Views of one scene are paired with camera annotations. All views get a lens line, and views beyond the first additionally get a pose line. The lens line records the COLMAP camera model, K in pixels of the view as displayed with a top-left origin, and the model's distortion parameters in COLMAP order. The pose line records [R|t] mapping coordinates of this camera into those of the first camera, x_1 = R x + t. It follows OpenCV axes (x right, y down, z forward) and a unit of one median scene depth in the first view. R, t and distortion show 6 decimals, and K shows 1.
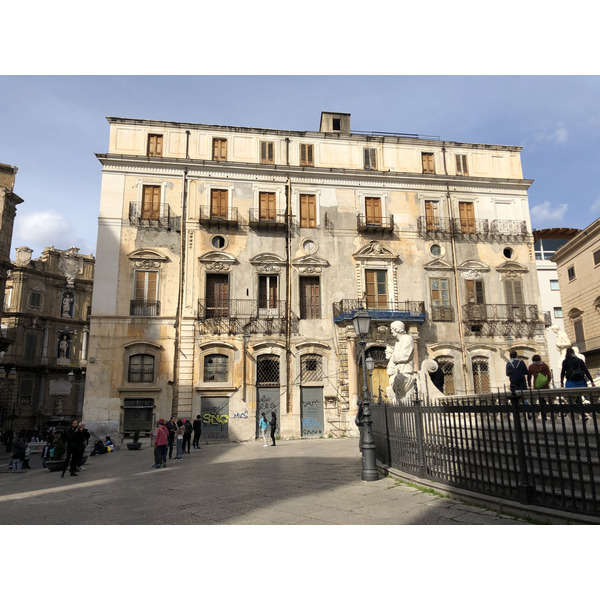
lens RADIAL K [[478.5, 0, 301.0], [0, 478.5, 303.5], [0, 0, 1]] dist [0.048244, -0.054900]
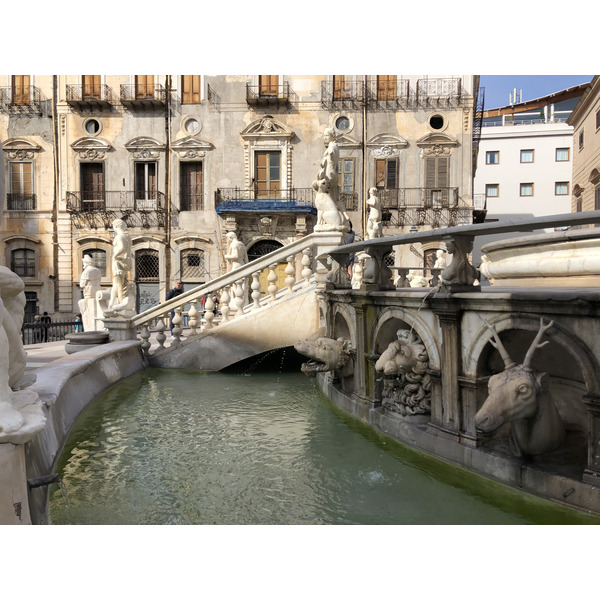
lens RADIAL K [[478.5, 0, 299.2], [0, 478.5, 298.9], [0, 0, 1]] dist [0.048244, -0.054900]
pose [[0.980602, 0.021408, -0.194836, 0.401294], [0.027540, 0.969110, 0.245087, -0.023423], [0.194065, -0.245699, 0.949722, 0.115219]]
